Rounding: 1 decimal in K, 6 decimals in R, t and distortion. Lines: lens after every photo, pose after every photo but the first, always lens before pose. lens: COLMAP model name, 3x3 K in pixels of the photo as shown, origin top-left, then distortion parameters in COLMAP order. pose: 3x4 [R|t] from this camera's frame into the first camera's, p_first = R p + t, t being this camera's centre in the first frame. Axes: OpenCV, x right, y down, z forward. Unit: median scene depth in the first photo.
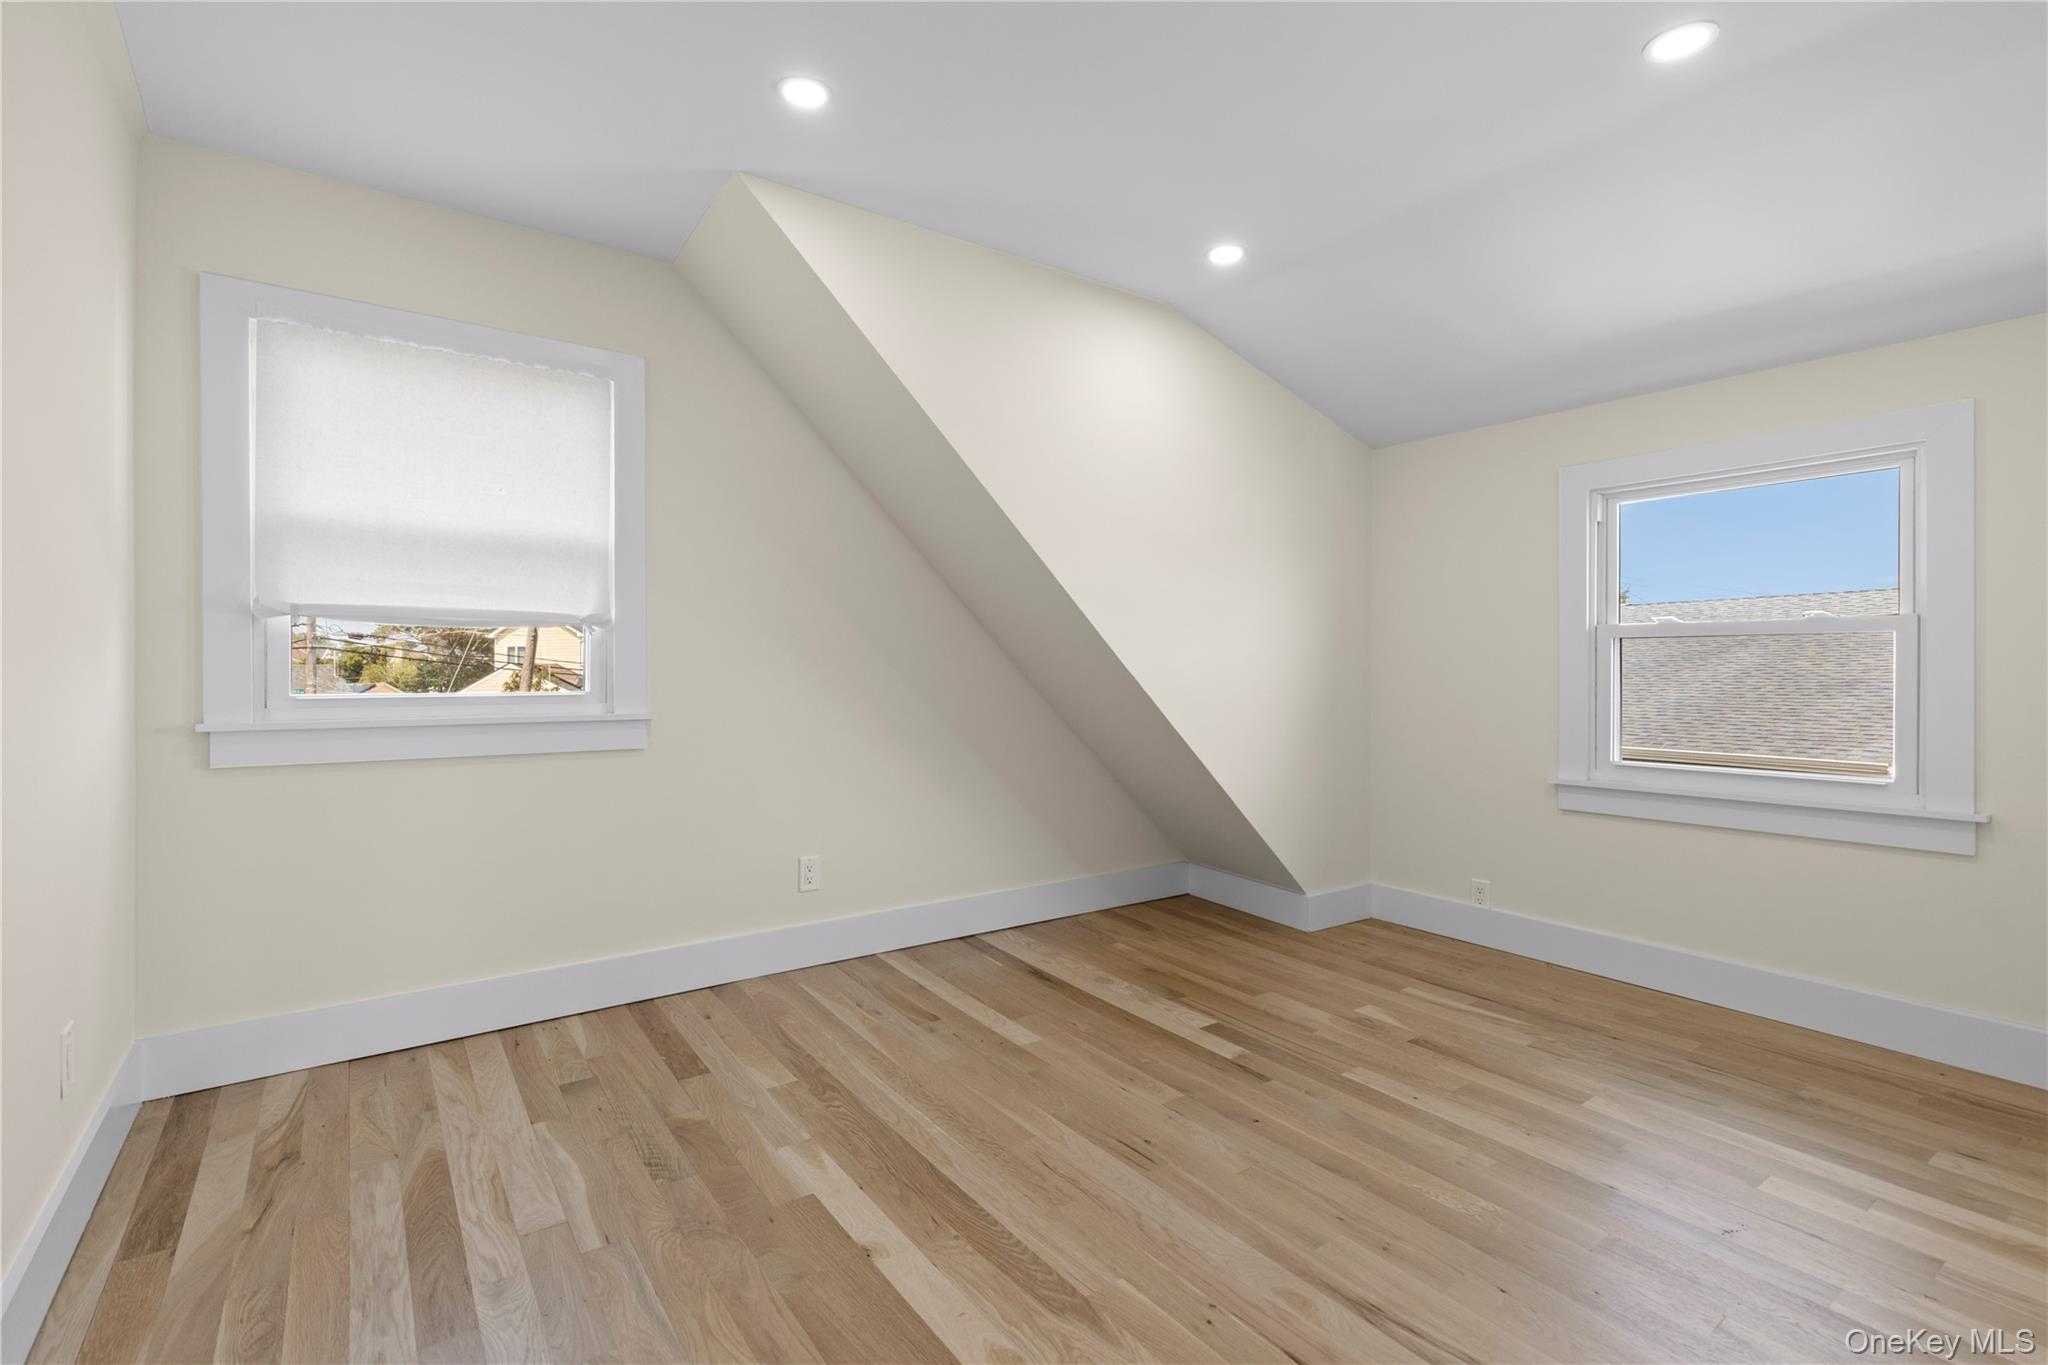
lens RADIAL K [[930.5, 0, 1006.7], [0, 930.5, 658.6], [0, 0, 1]] dist [0.003290, -0.000102]
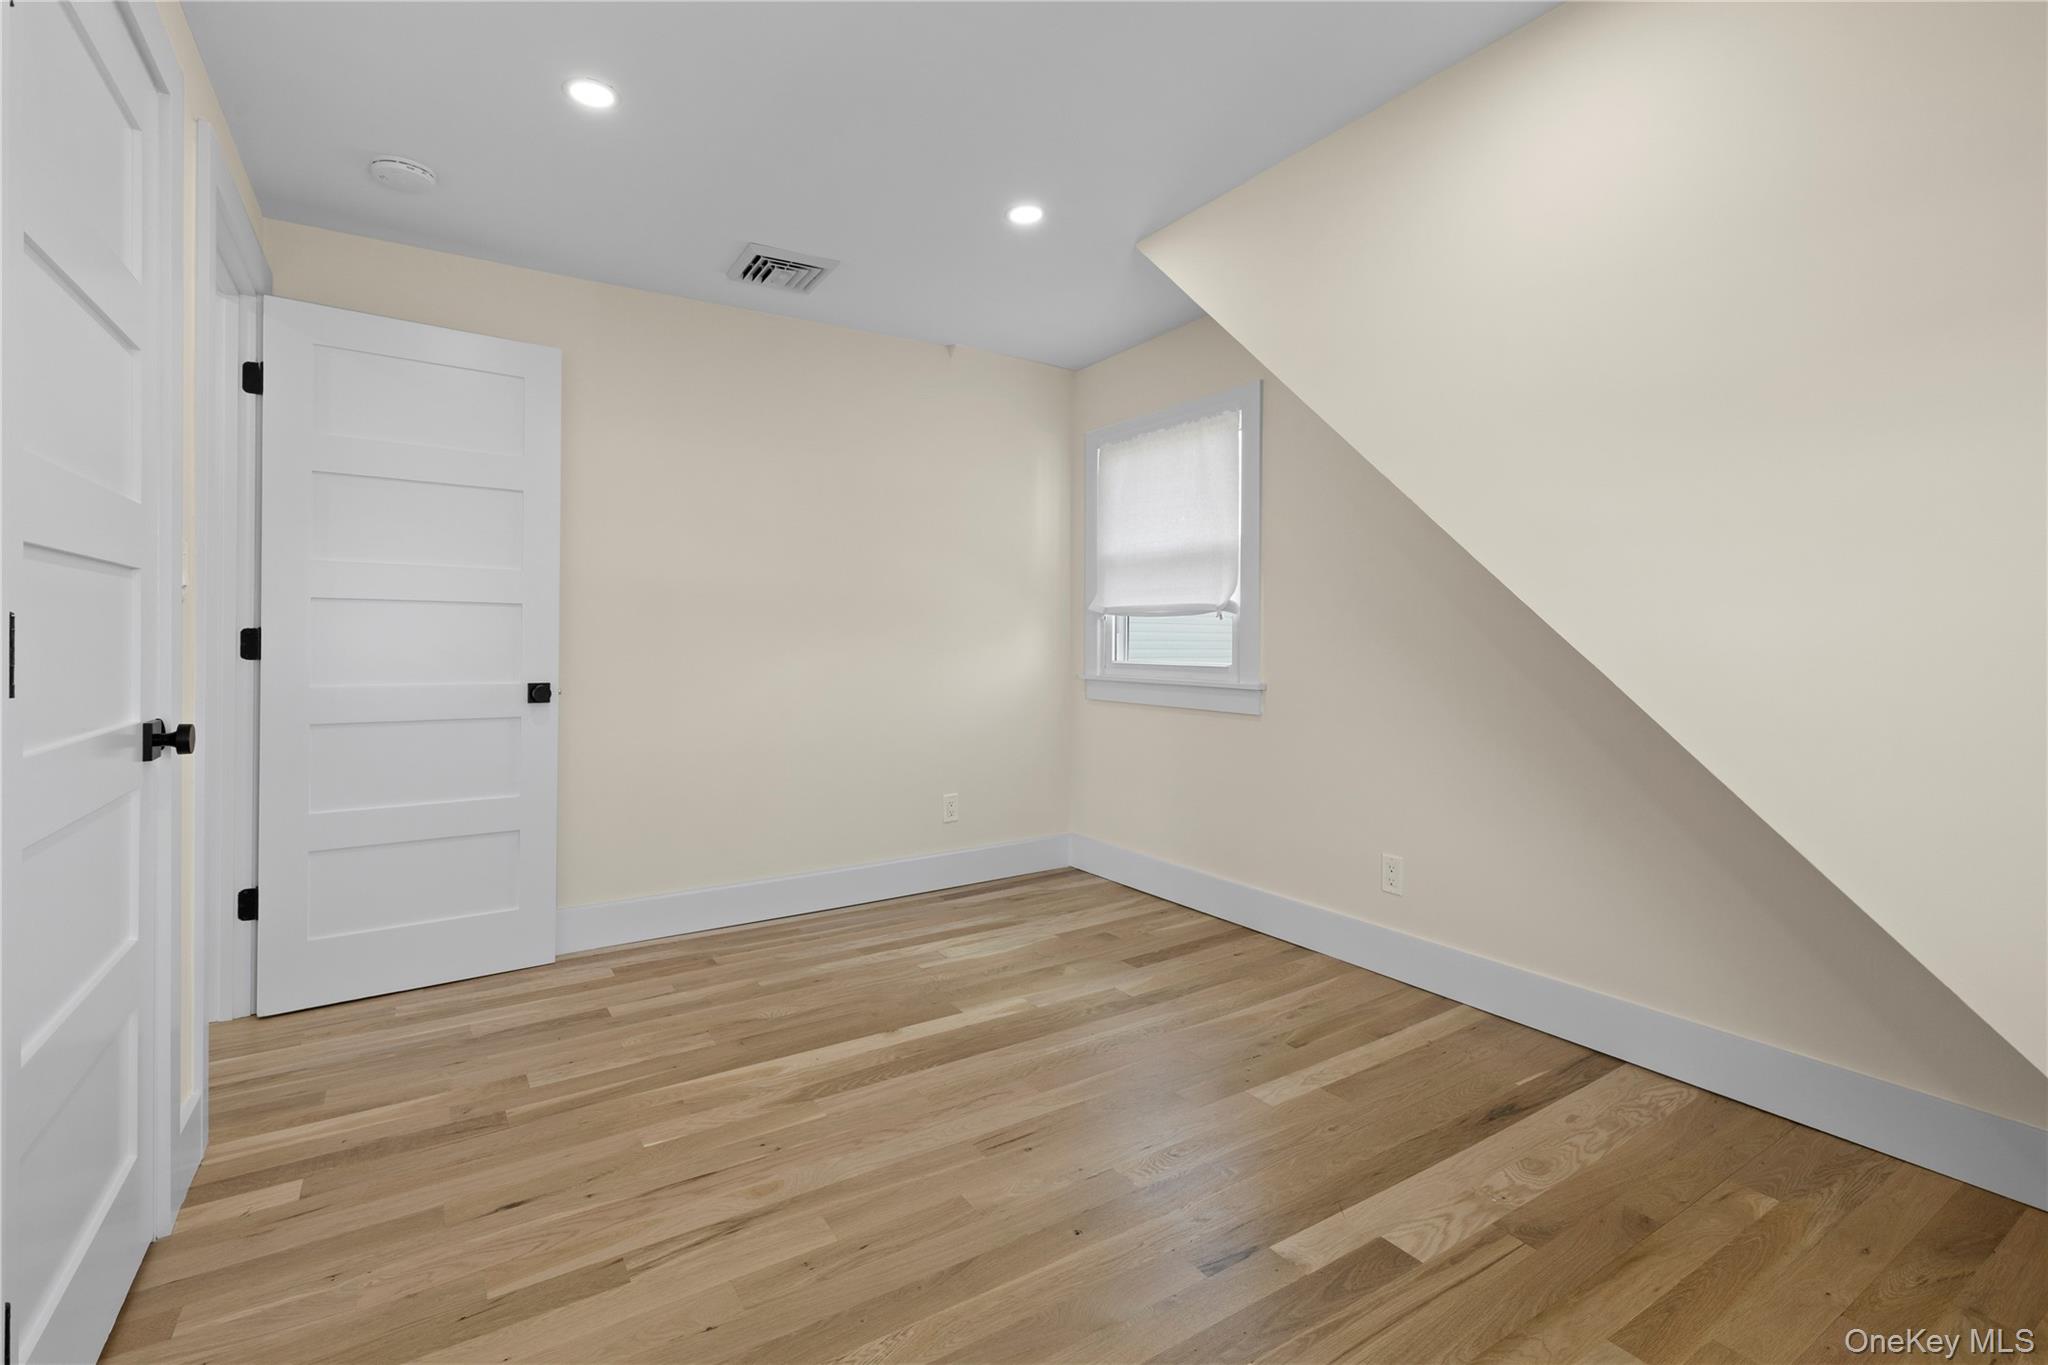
lens RADIAL K [[958.6, 0, 1018.6], [0, 958.6, 637.1], [0, 0, 1]] dist [0.002037, 0.000178]
pose [[-0.060865, -0.004203, -0.998137, 0.909117], [0.000852, 0.999991, -0.004263, 0.004120], [0.998146, -0.001110, -0.060861, 0.851011]]
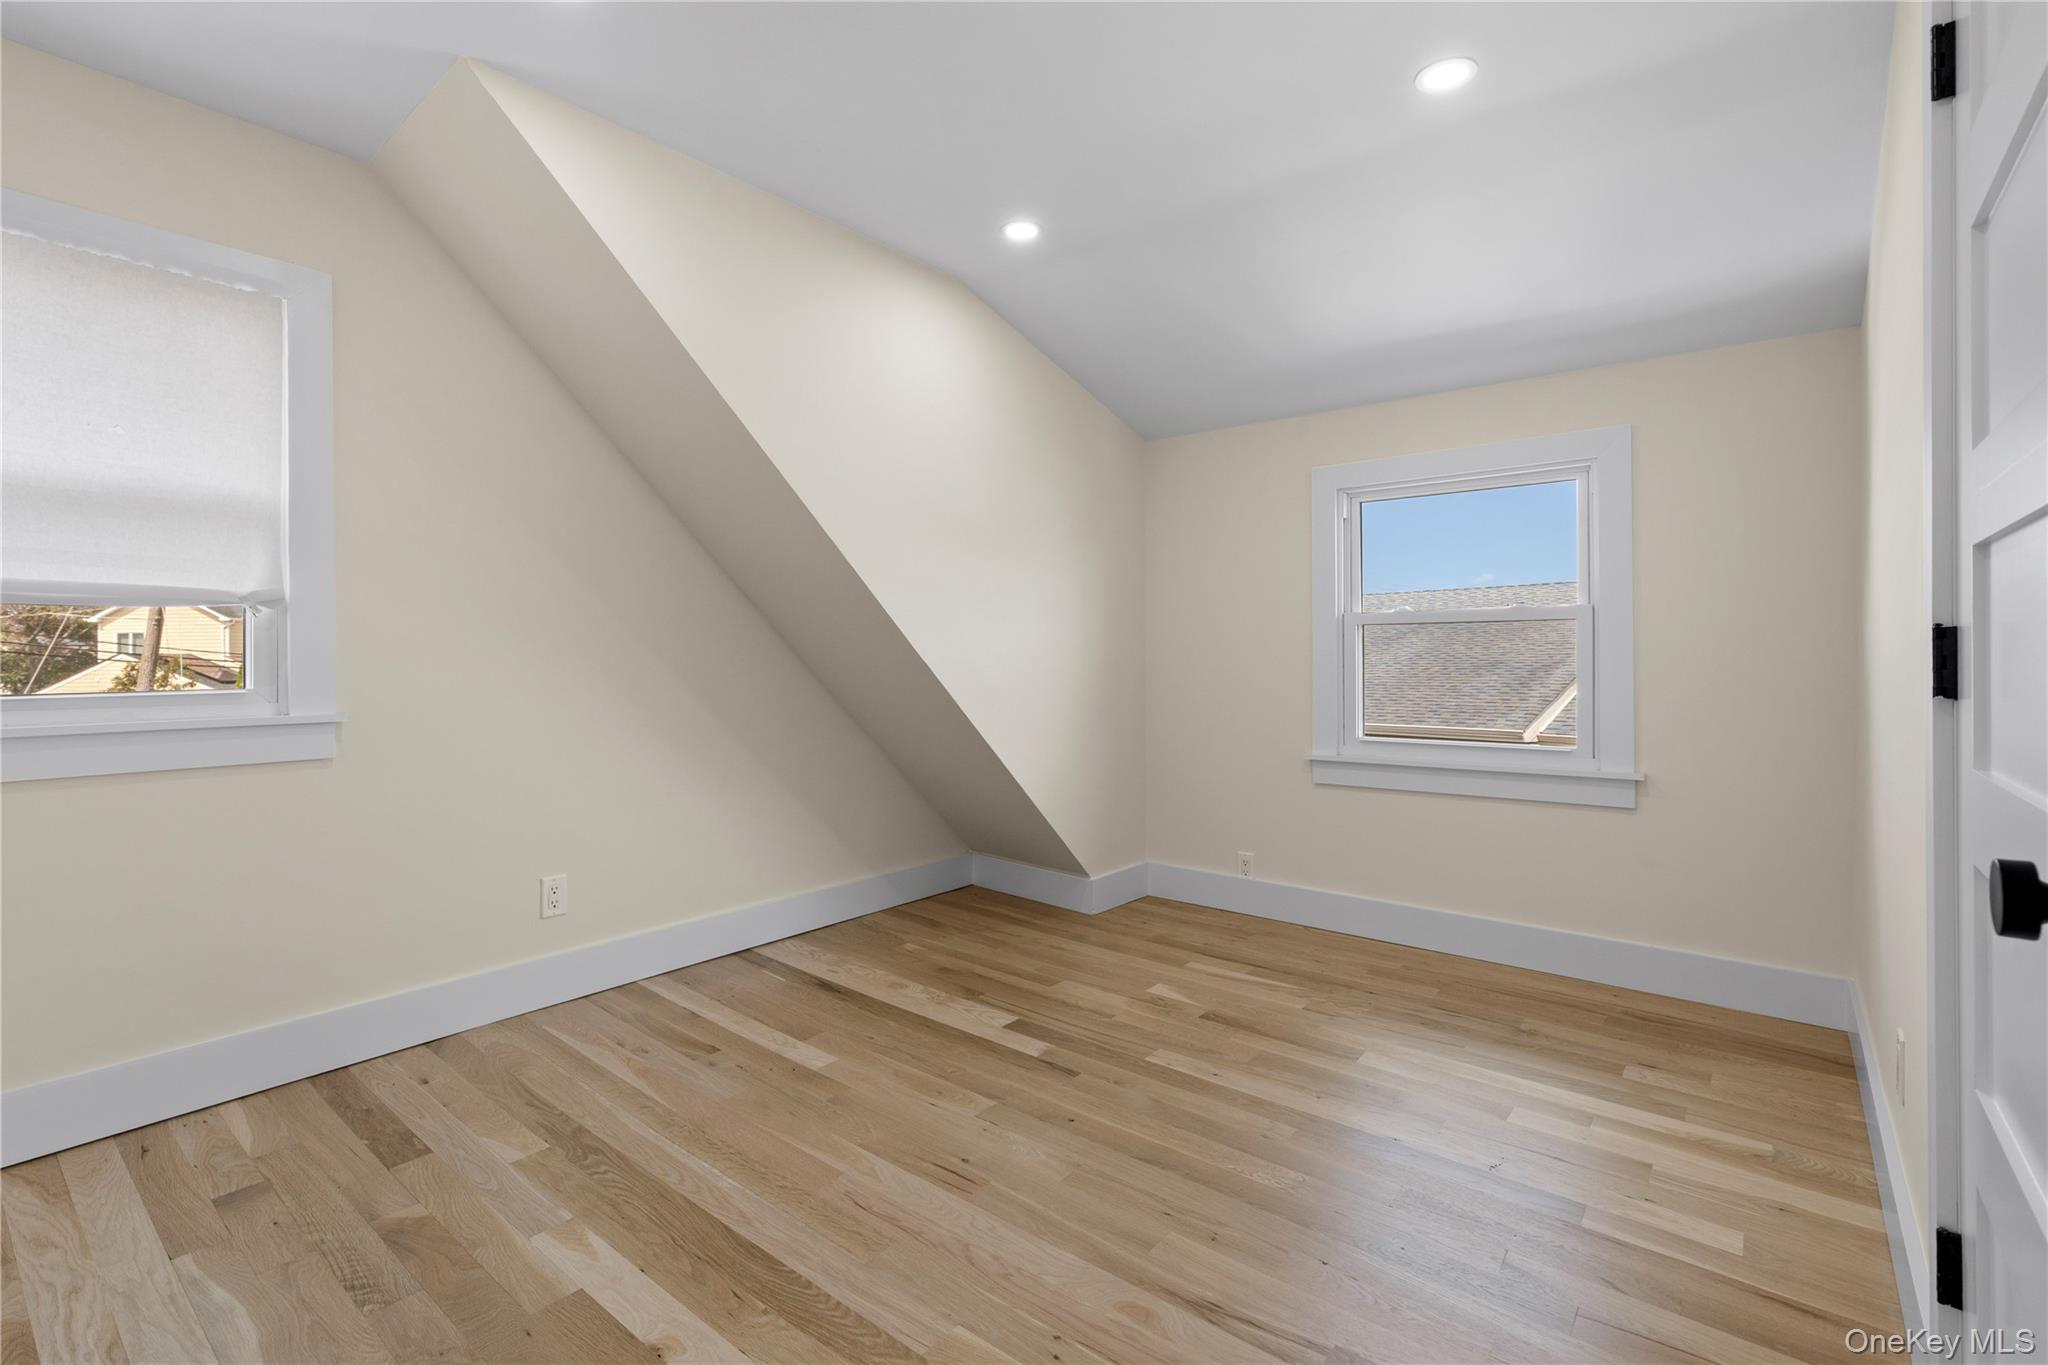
lens RADIAL K [[934.3, 0, 1014.7], [0, 934.3, 644.6], [0, 0, 1]] dist [0.002584, -0.000394]
pose [[0.963086, -0.003213, 0.269173, -0.042337], [0.003384, 0.999994, -0.000170, 0.000291], [-0.269171, 0.001075, 0.963092, 0.065591]]
